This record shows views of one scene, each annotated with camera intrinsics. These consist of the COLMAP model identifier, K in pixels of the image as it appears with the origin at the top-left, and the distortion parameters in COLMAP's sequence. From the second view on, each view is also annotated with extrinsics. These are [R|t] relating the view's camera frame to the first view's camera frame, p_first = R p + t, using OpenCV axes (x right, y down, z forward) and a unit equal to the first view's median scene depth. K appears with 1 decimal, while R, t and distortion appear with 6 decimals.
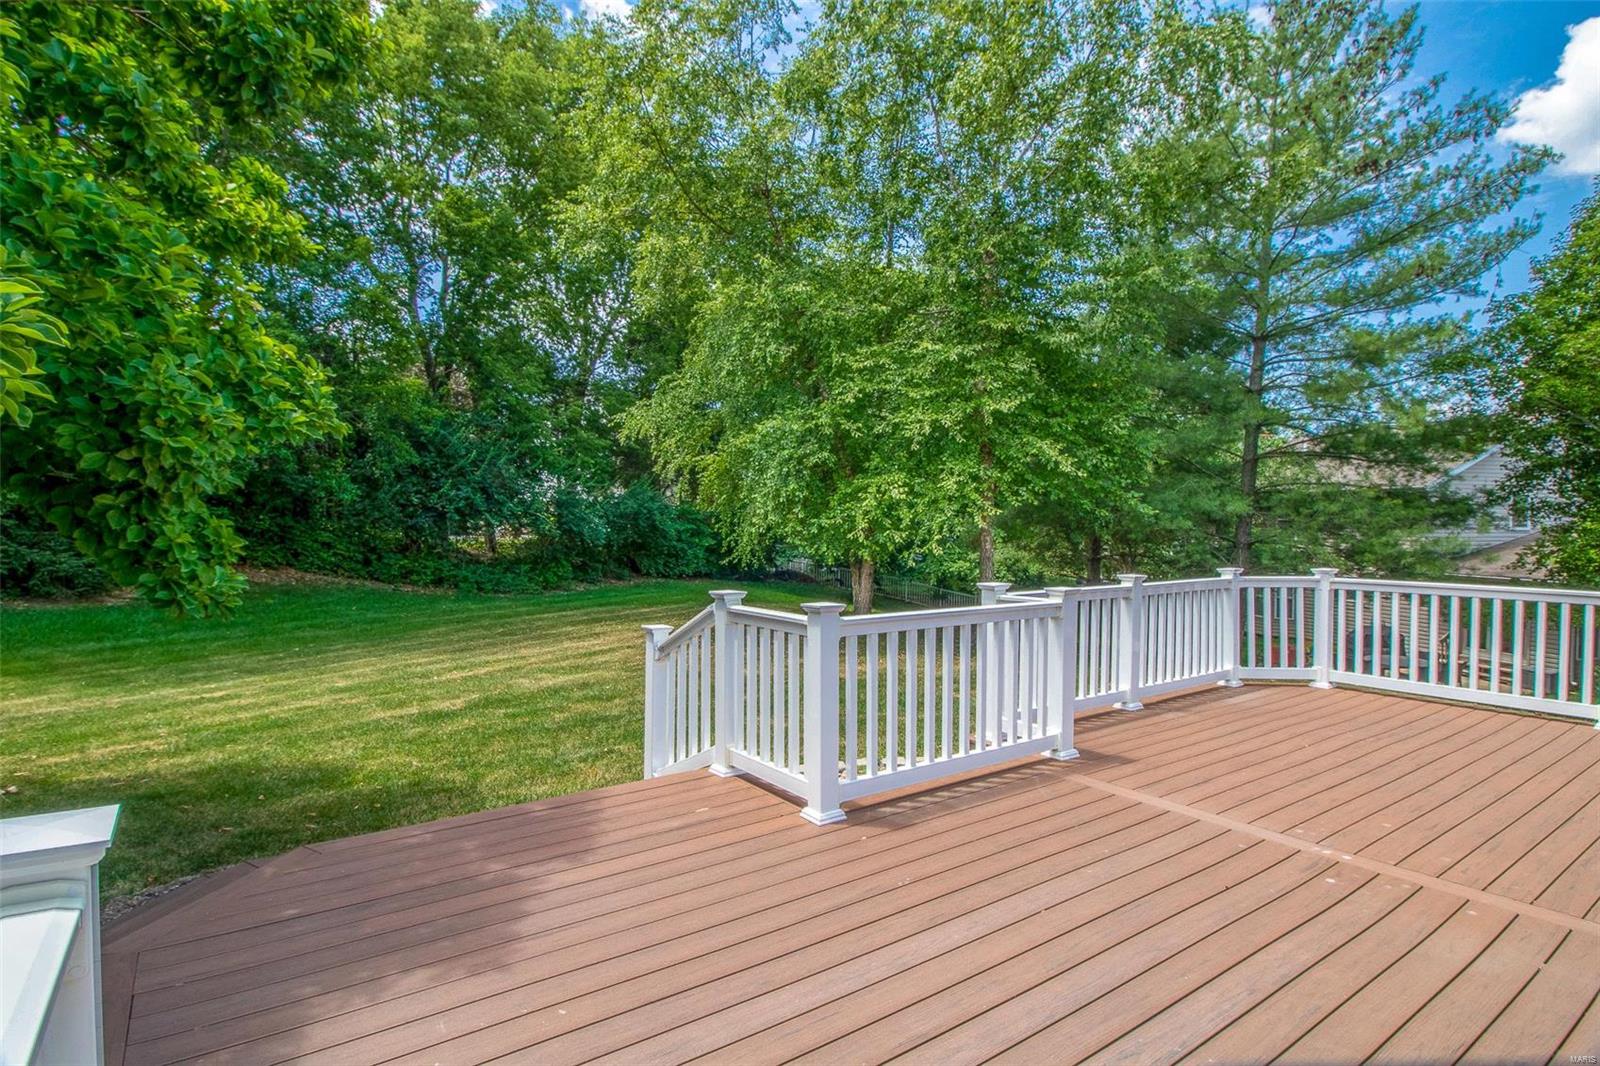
lens RADIAL K [[763.1, 0, 786.6], [0, 763.1, 536.5], [0, 0, 1]] dist [-0.002655, -0.005810]
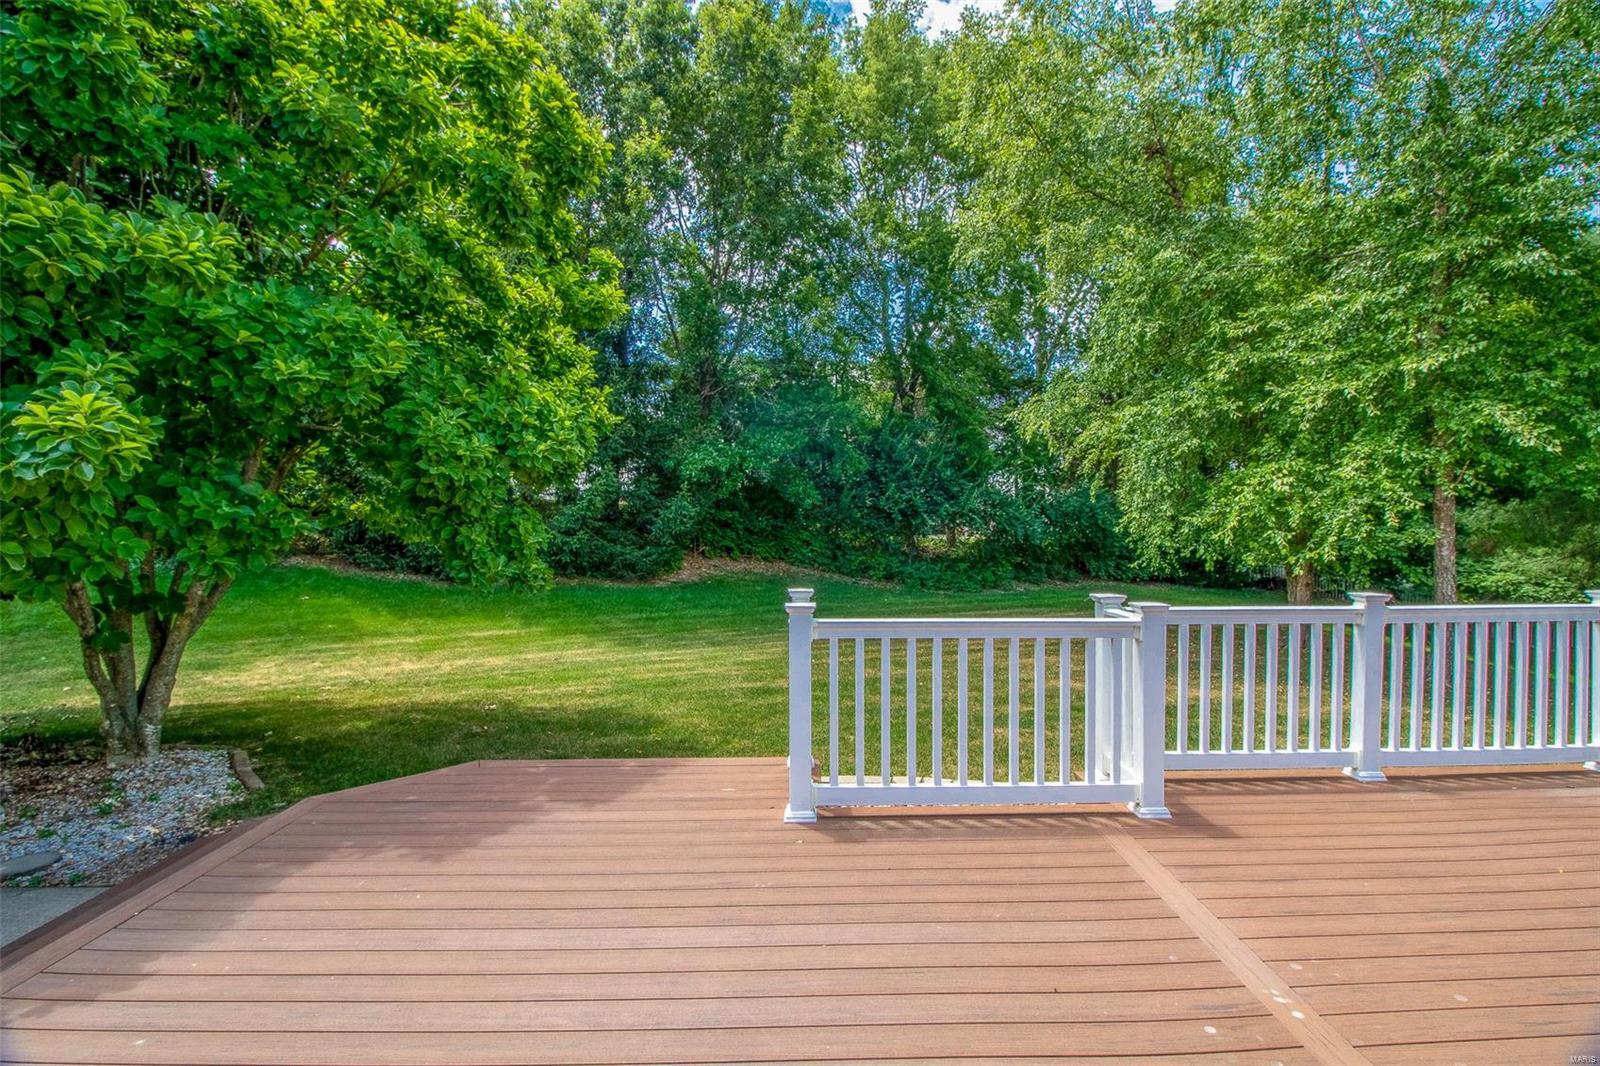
lens RADIAL K [[763.1, 0, 787.8], [0, 763.1, 527.9], [0, 0, 1]] dist [-0.002655, -0.005810]
pose [[0.837896, -0.001651, -0.545827, 0.150634], [-0.004027, 0.999950, -0.009206, -0.000941], [0.545815, 0.009912, 0.837847, 0.037093]]
